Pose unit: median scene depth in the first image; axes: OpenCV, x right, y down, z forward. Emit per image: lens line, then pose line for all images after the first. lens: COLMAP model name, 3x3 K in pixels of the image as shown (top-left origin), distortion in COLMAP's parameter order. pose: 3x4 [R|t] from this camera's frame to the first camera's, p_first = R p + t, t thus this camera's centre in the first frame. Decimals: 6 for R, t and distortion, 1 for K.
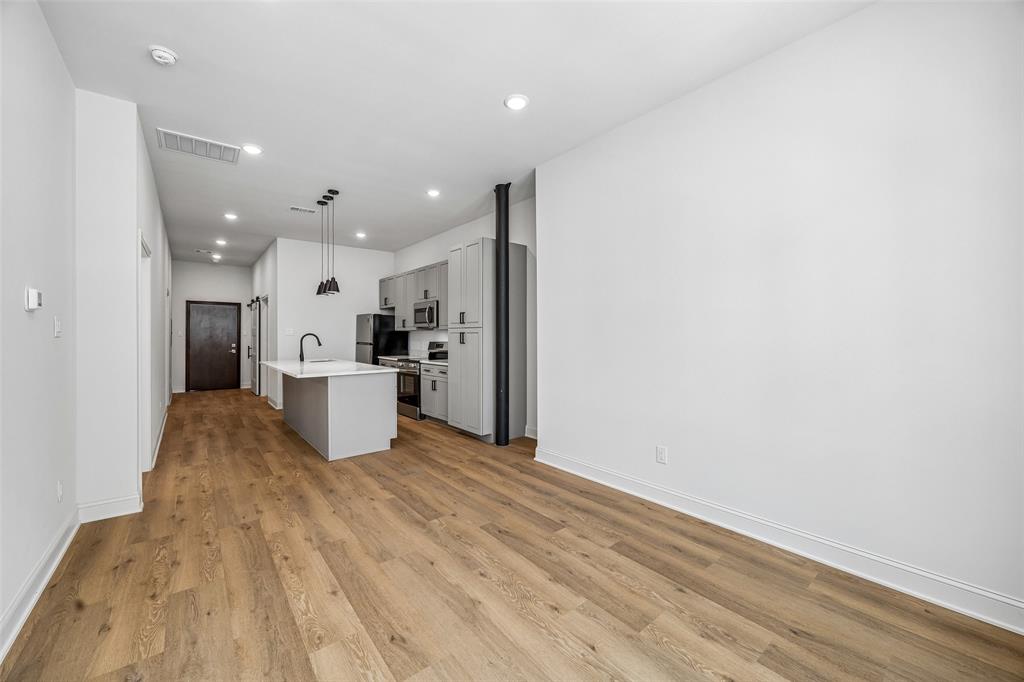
lens RADIAL K [[387.3, 0, 514.9], [0, 387.3, 339.4], [0, 0, 1]] dist [0.000098, 0.000162]
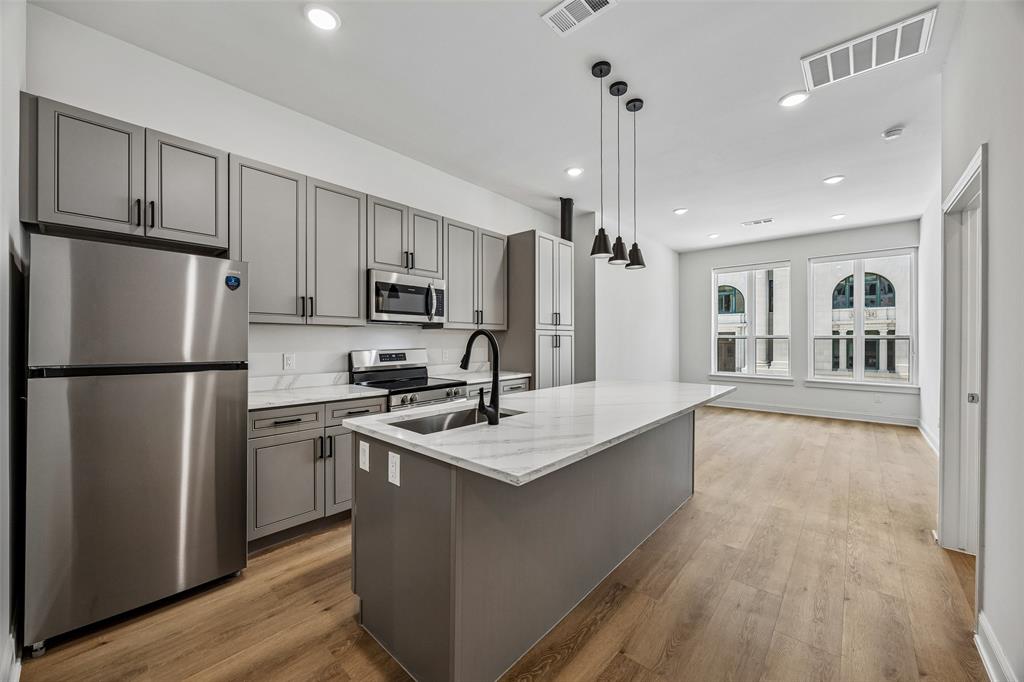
lens RADIAL K [[387.3, 0, 514.9], [0, 387.3, 339.4], [0, 0, 1]] dist [0.000098, 0.000162]
pose [[-0.158817, -0.005534, 0.987293, -1.005610], [0.003998, 0.999972, 0.006249, -0.014174], [-0.987300, 0.004939, -0.158790, 1.236591]]
